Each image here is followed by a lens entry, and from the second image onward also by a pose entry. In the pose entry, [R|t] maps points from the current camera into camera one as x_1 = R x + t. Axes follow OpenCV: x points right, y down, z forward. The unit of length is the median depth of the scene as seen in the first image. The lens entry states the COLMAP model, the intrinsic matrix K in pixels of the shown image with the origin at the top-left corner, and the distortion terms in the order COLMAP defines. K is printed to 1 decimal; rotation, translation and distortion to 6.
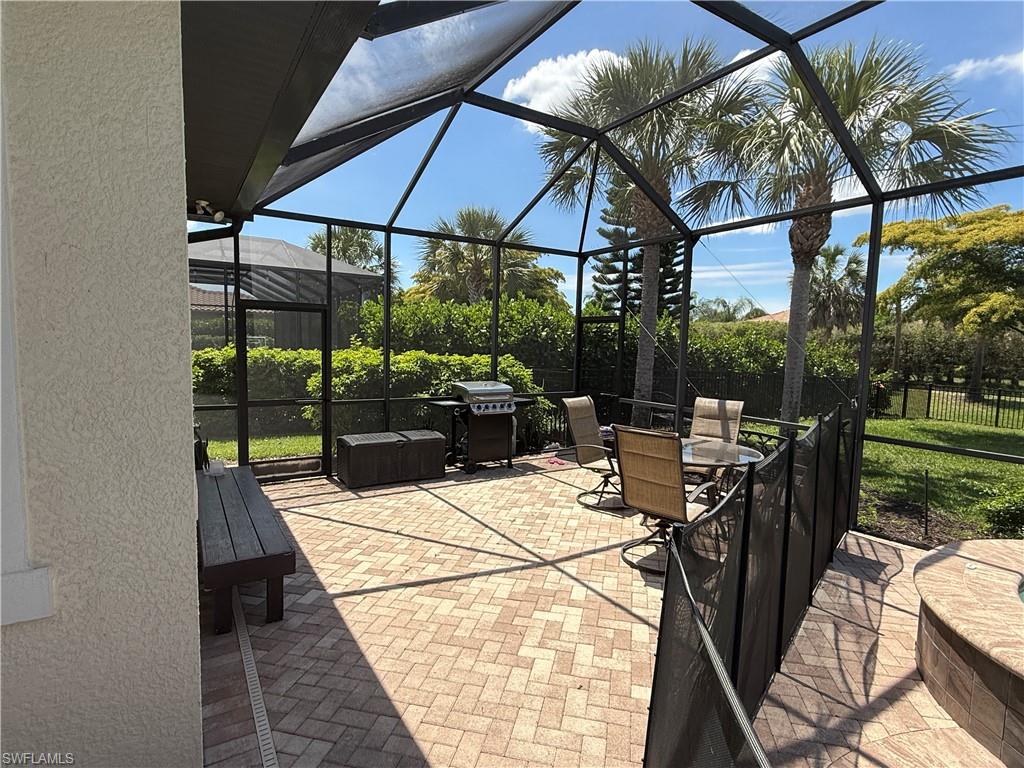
lens RADIAL K [[531.4, 0, 515.1], [0, 531.4, 389.2], [0, 0, 1]] dist [0.004523, 0.001301]
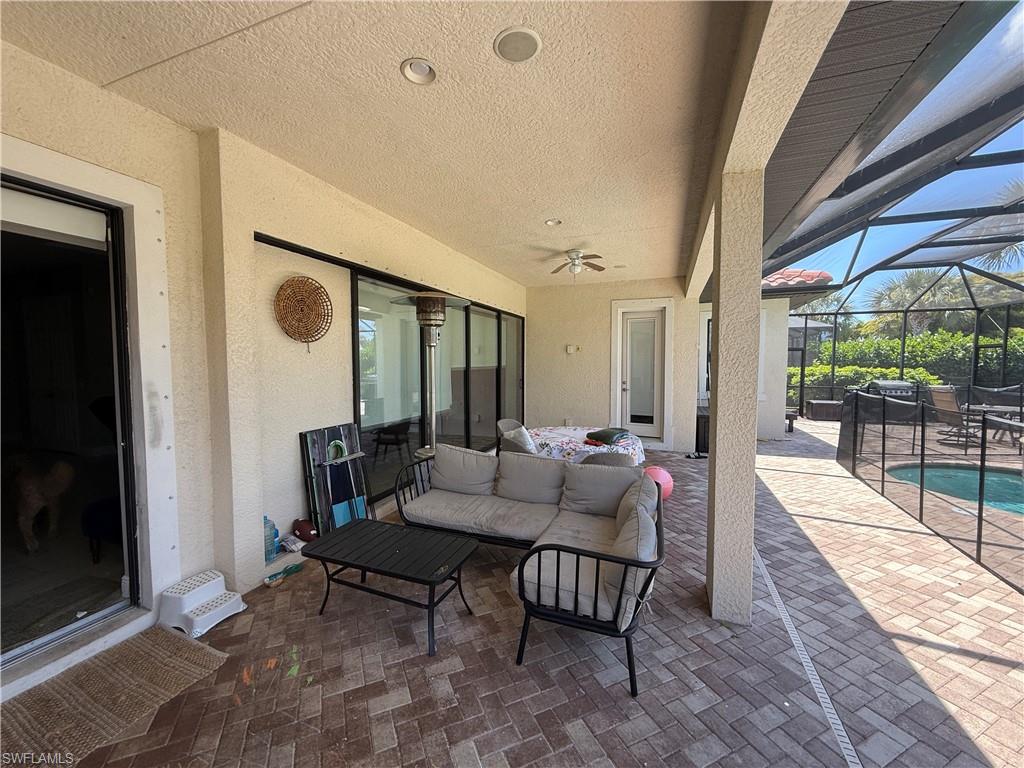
lens RADIAL K [[408.0, 0, 511.0], [0, 408.0, 388.2], [0, 0, 1]] dist [0.001297, 0.000099]
pose [[0.603406, 0.025199, -0.797036, 0.280109], [-0.055080, 0.998431, -0.010133, 0.101434], [0.795530, 0.050015, 0.603847, -1.002069]]
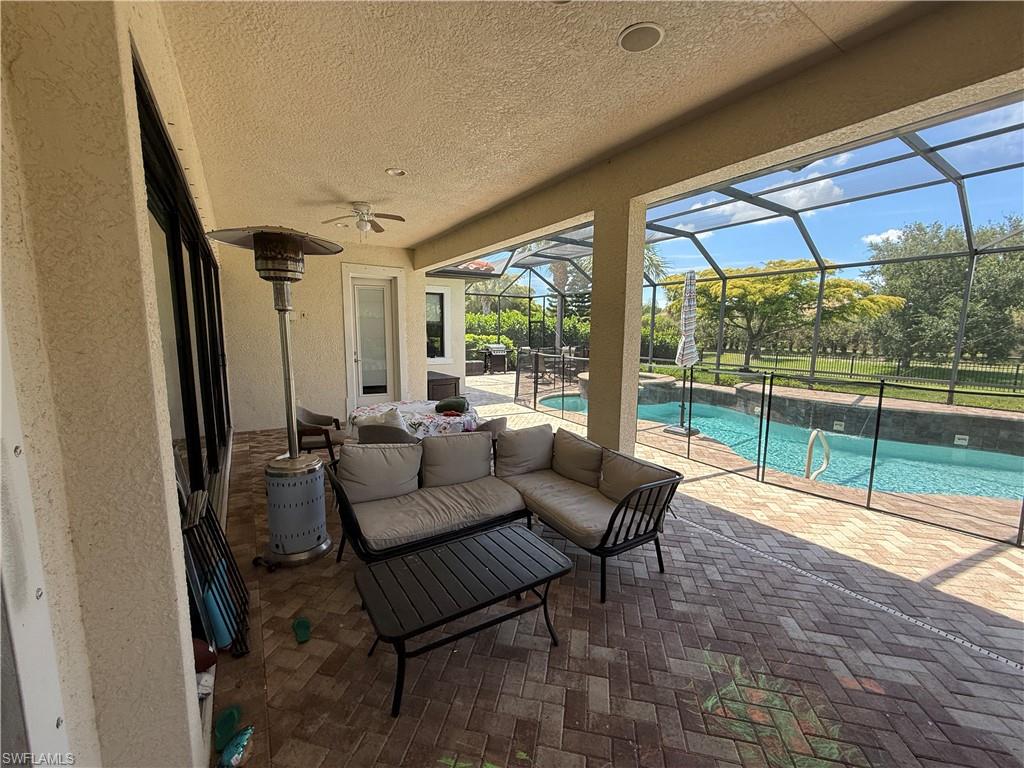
lens RADIAL K [[408.0, 0, 510.4], [0, 408.0, 385.3], [0, 0, 1]] dist [0.001297, 0.000099]
pose [[0.999712, -0.019837, 0.013473, -0.010782], [0.019214, 0.998807, 0.044902, 0.101385], [-0.014348, -0.044630, 0.998901, -1.131504]]
